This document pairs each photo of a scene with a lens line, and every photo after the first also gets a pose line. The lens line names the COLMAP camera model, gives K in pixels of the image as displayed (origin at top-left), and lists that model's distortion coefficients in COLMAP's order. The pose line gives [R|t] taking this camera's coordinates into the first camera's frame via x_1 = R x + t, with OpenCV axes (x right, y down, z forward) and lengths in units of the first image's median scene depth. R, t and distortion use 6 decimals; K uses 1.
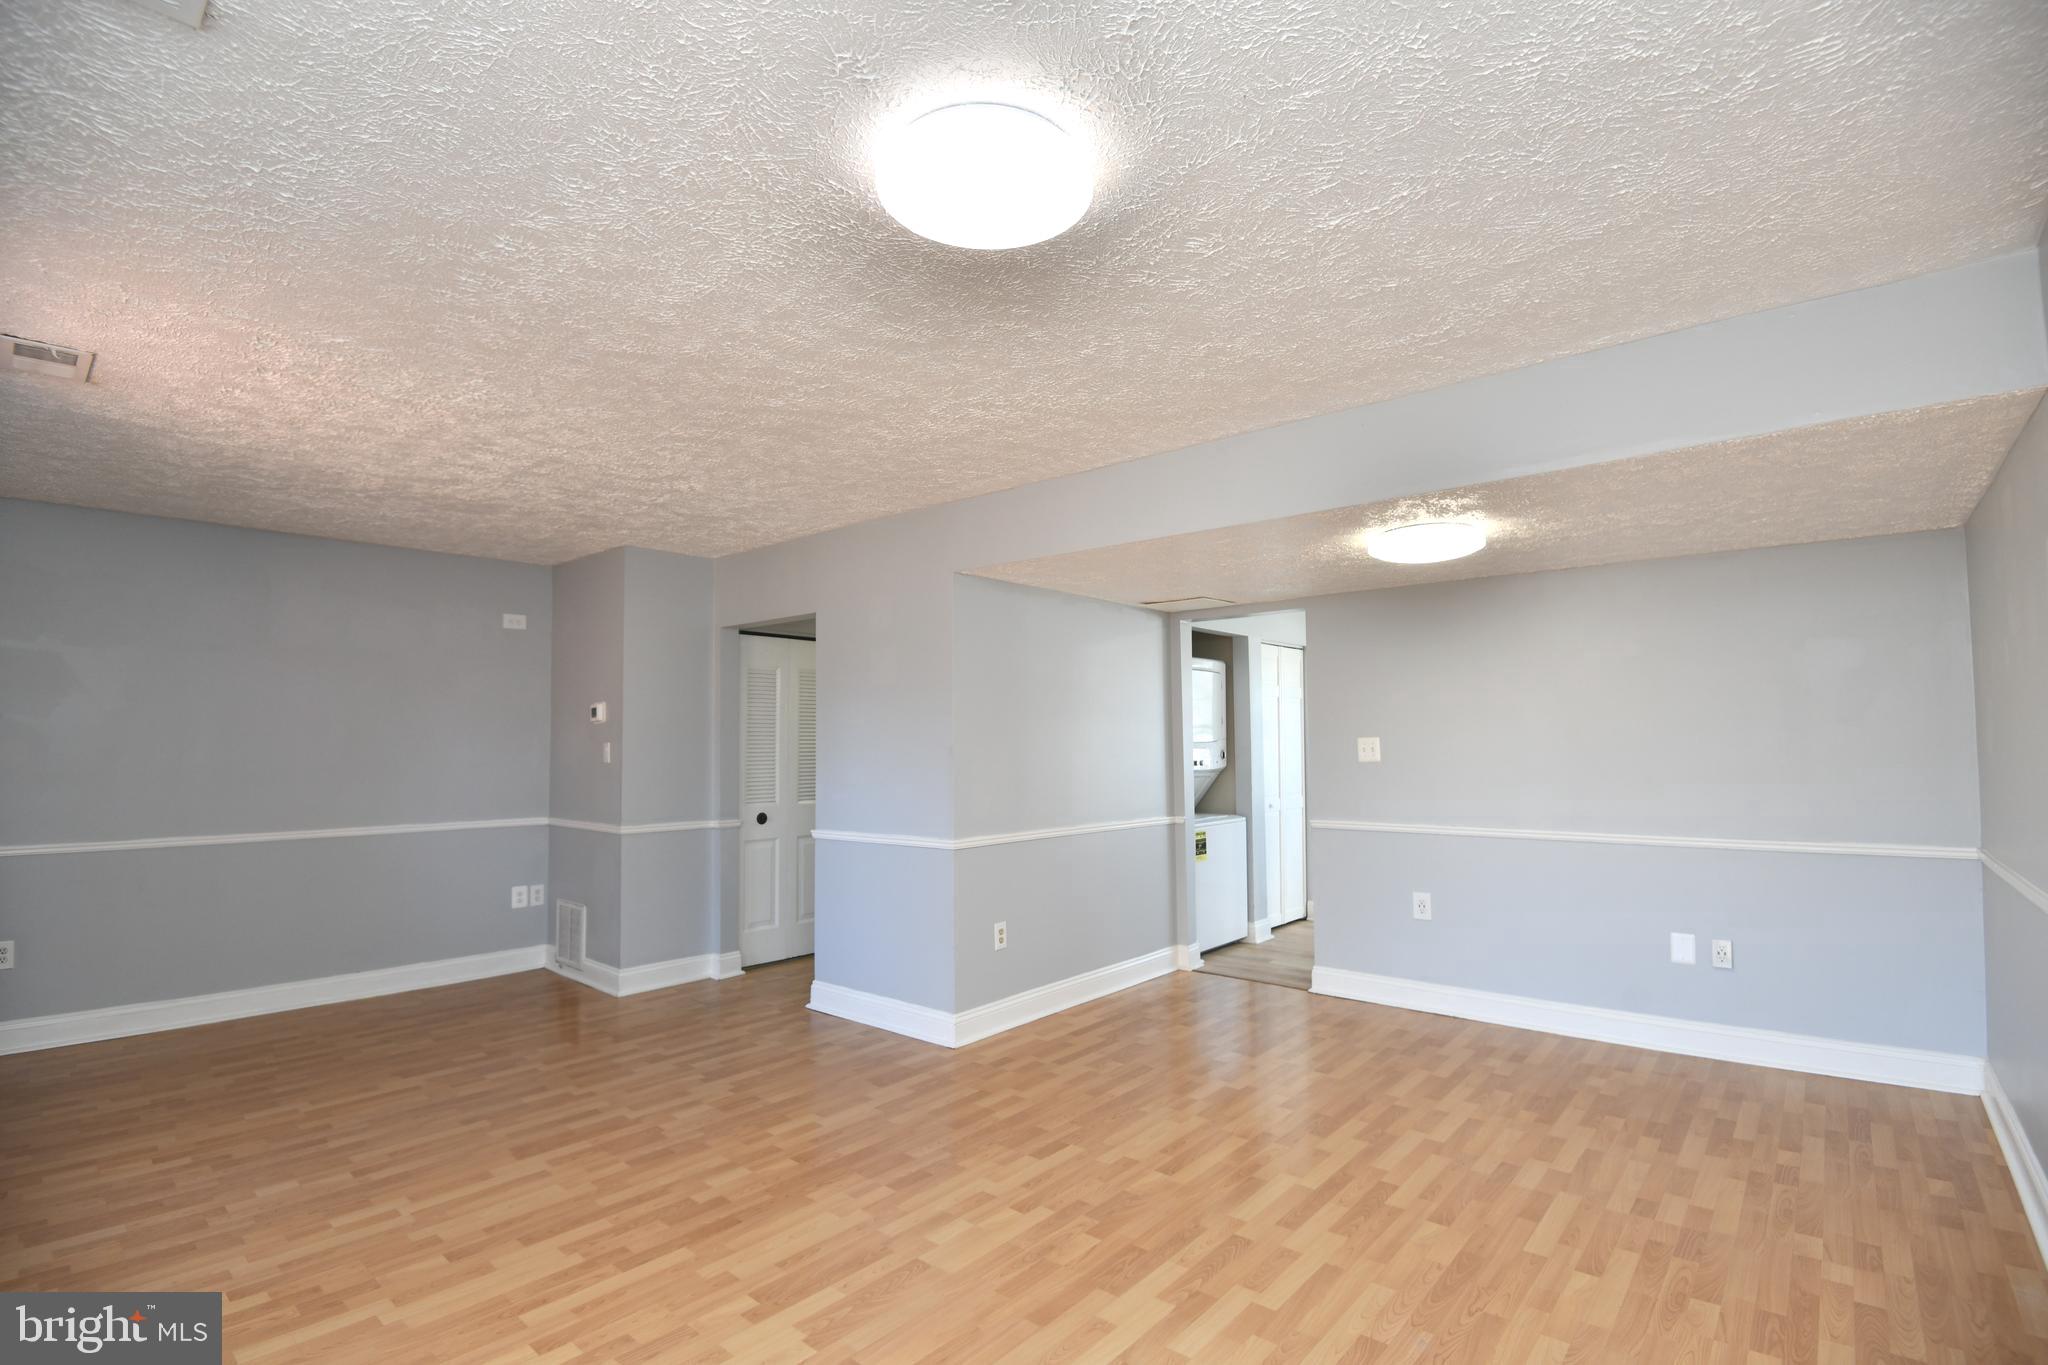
lens RADIAL K [[944.9, 0, 1024.0], [0, 944.9, 695.5], [0, 0, 1]] dist [-0.010602, -0.026228]
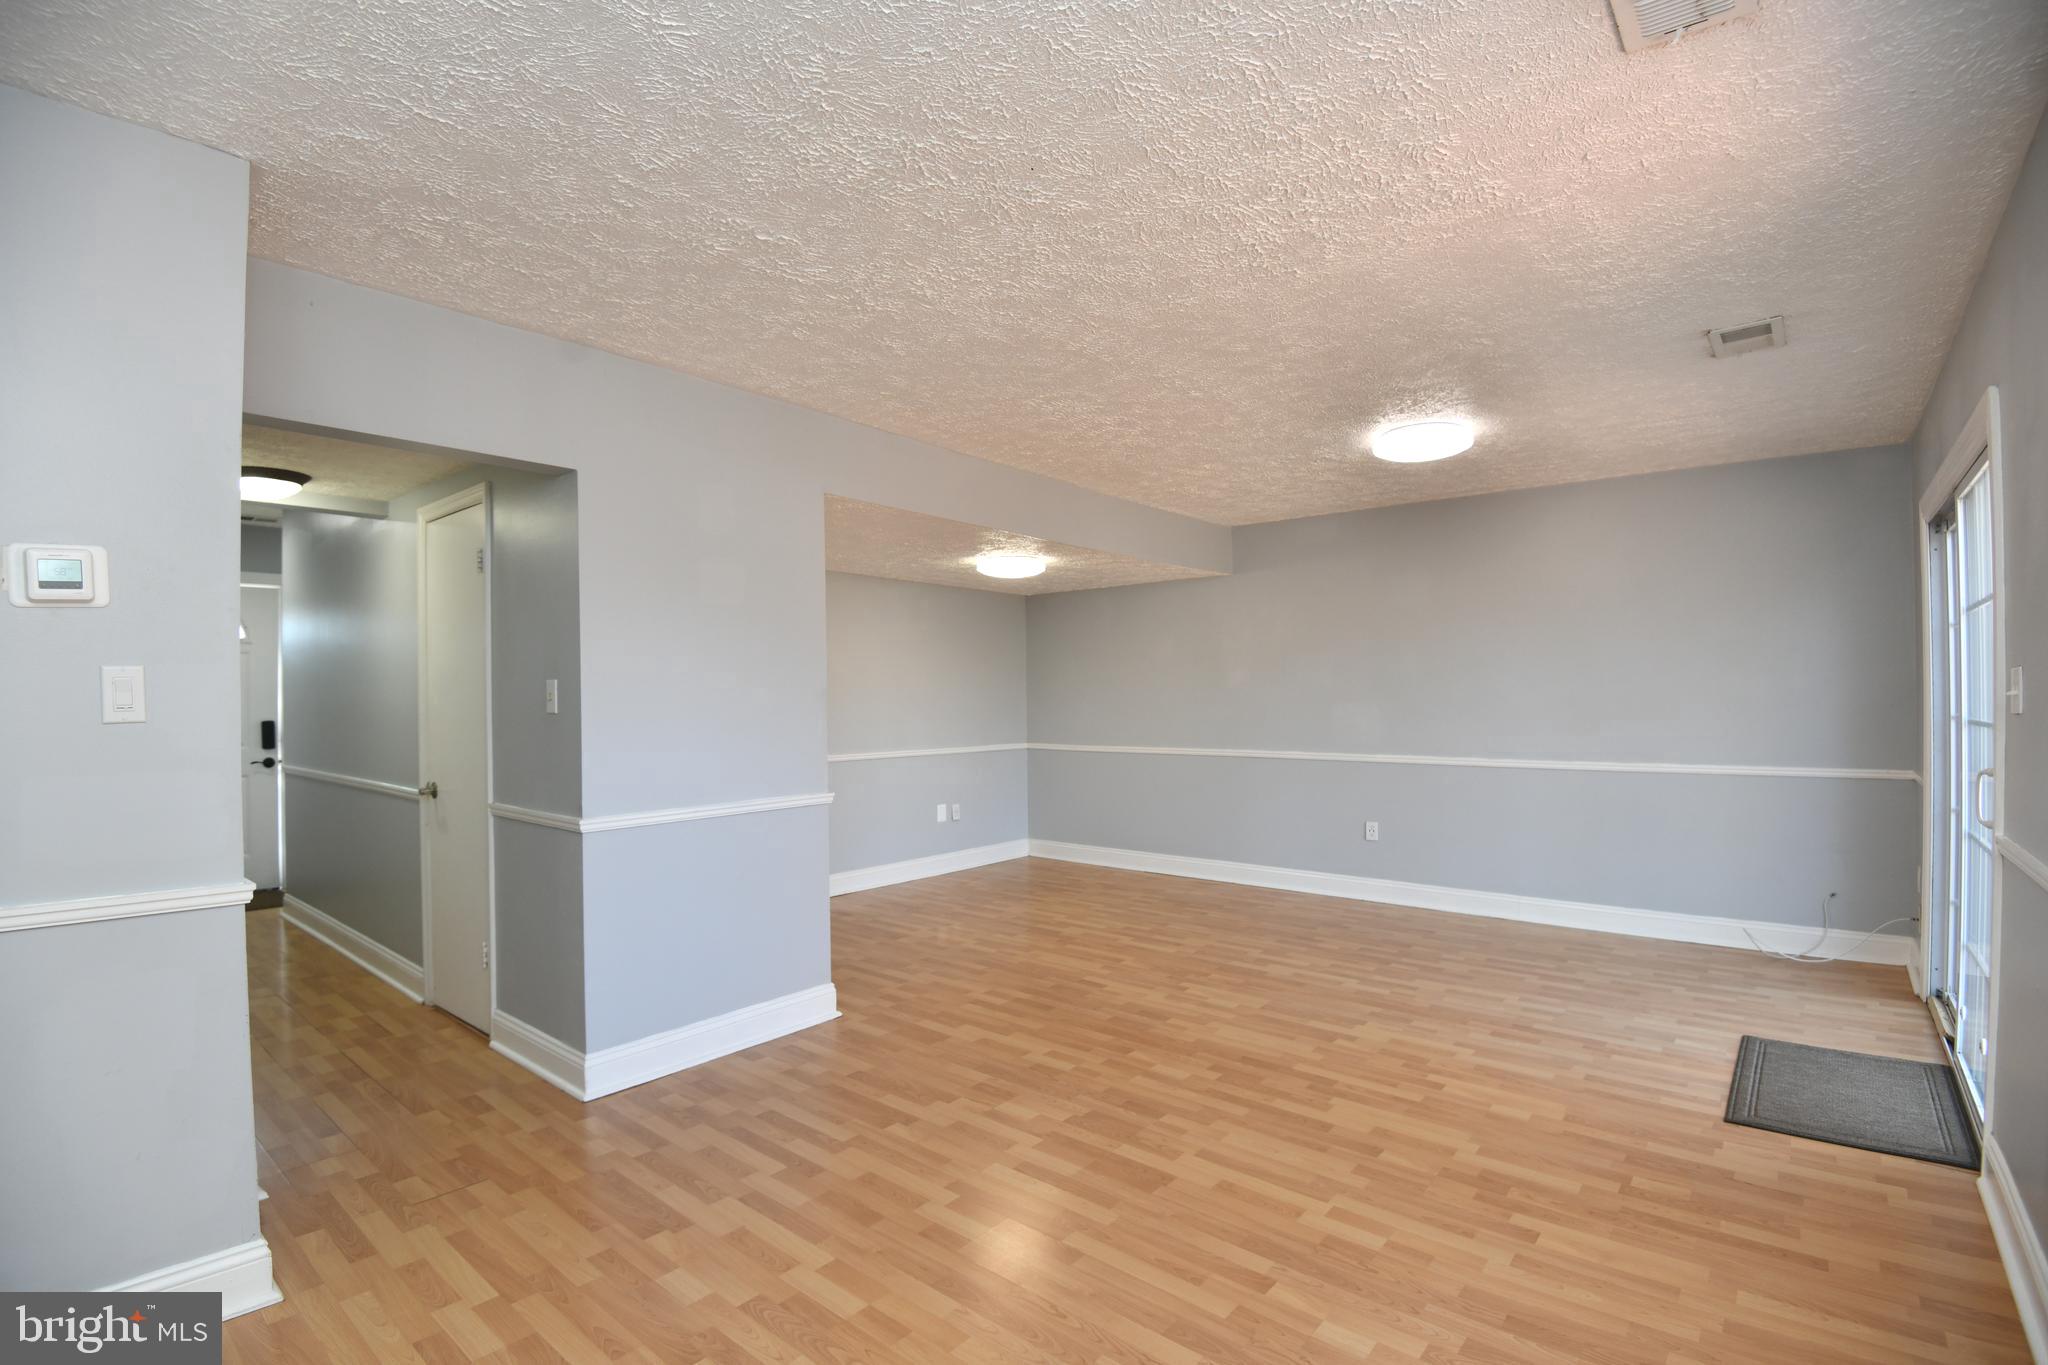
lens RADIAL K [[944.9, 0, 1024.0], [0, 944.9, 695.5], [0, 0, 1]] dist [-0.010602, -0.026228]
pose [[-0.014652, 0.010295, 0.999840, -1.325650], [-0.044713, 0.998940, -0.010941, 0.085279], [-0.998892, -0.044866, -0.014176, 1.124464]]
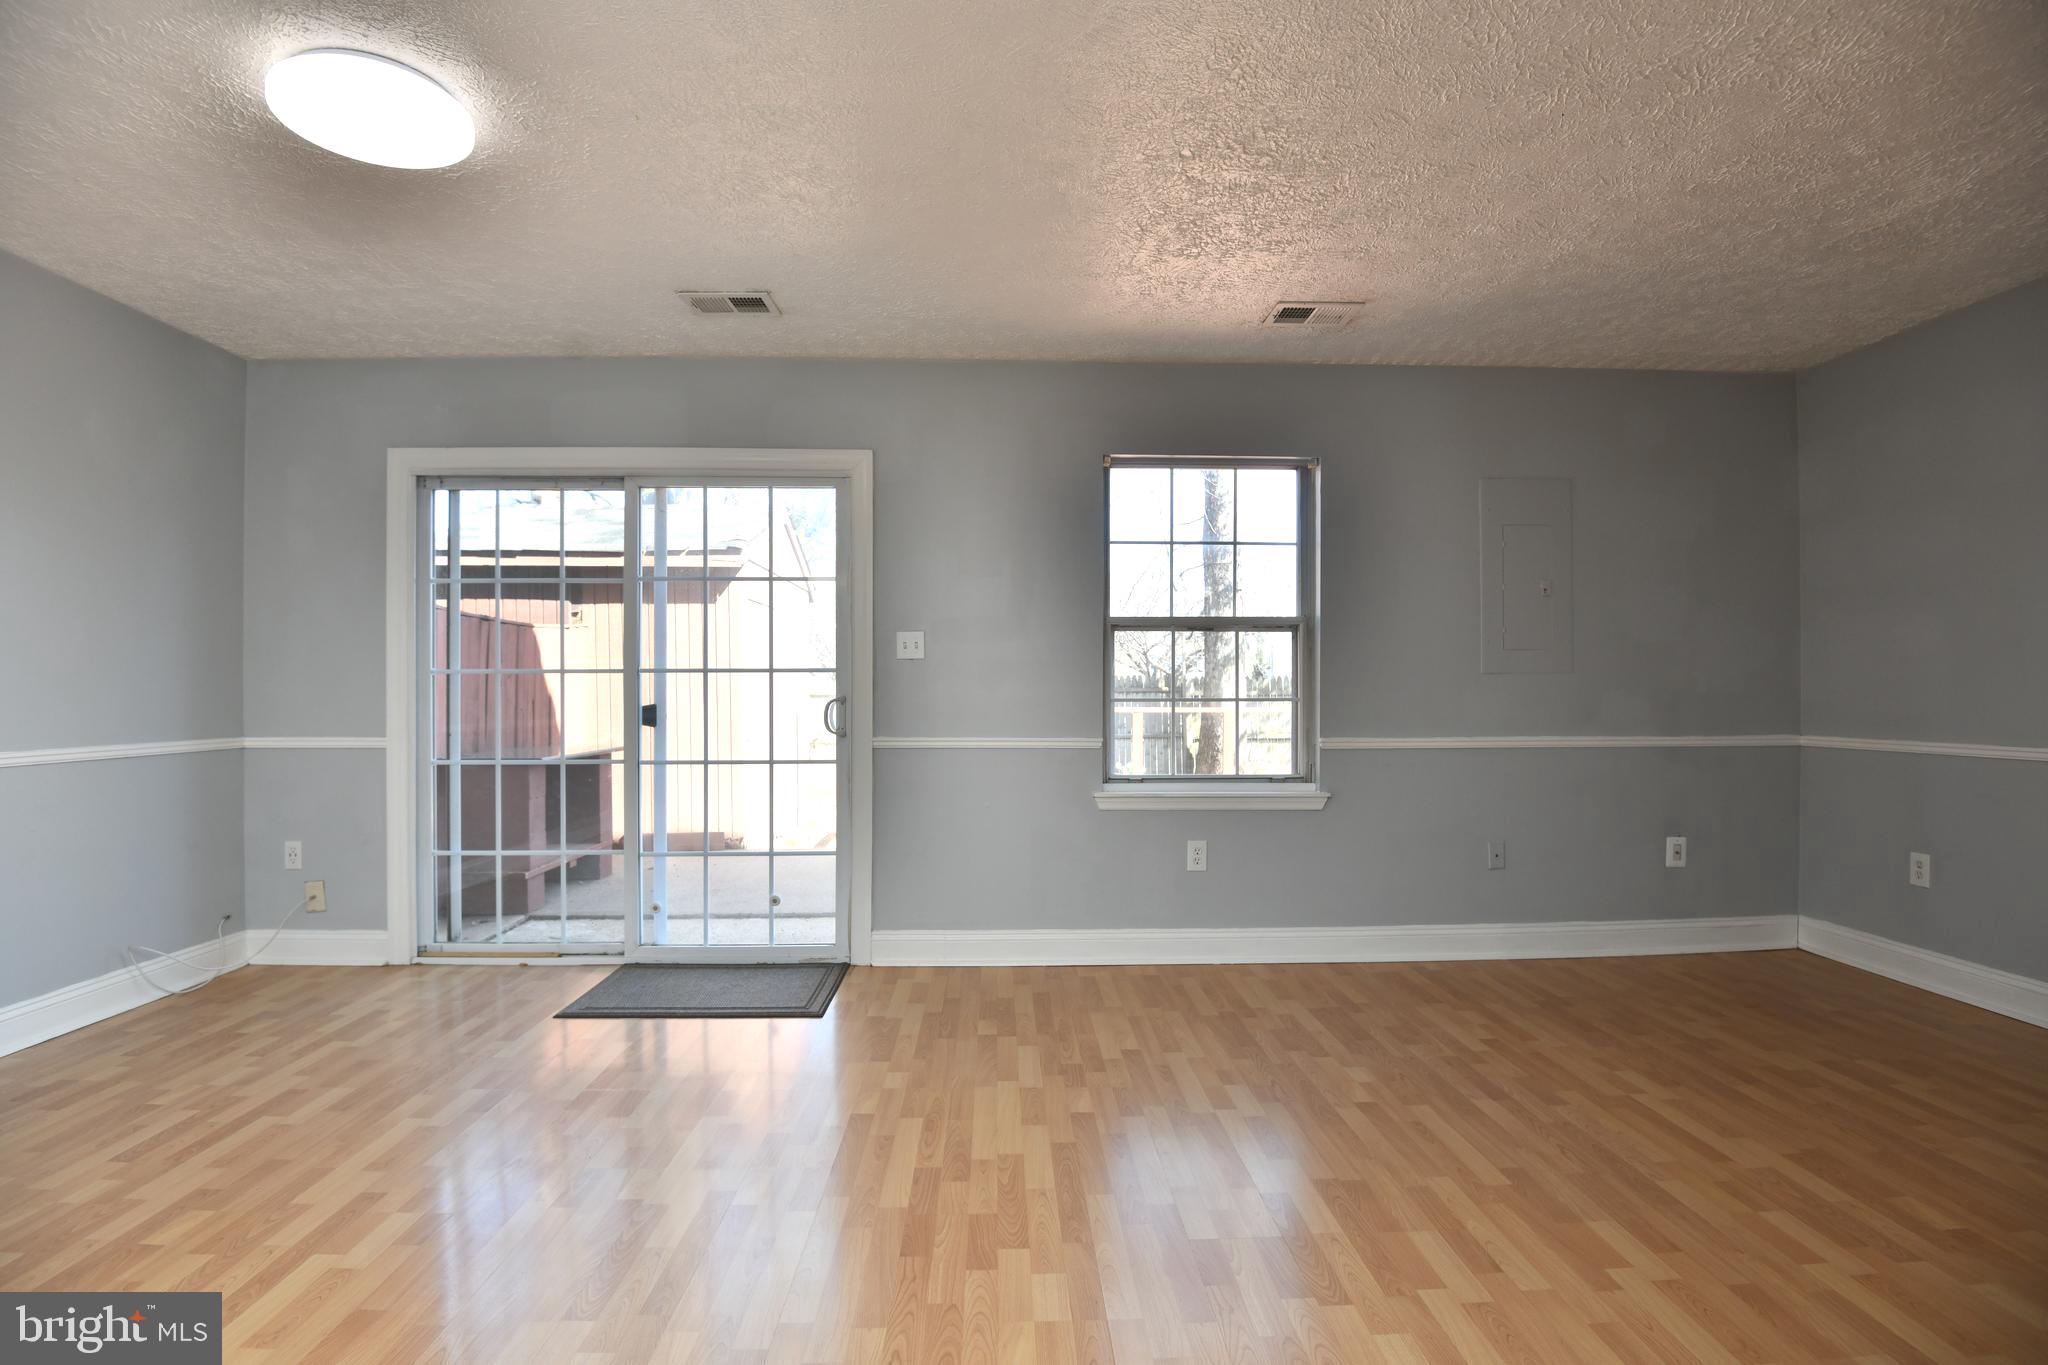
lens RADIAL K [[944.9, 0, 1024.0], [0, 944.9, 695.5], [0, 0, 1]] dist [-0.010602, -0.026228]
pose [[-0.735762, 0.010198, -0.677163, 0.080814], [0.040954, 0.998727, -0.029457, 0.145698], [0.676000, -0.049406, -0.735243, 1.336299]]
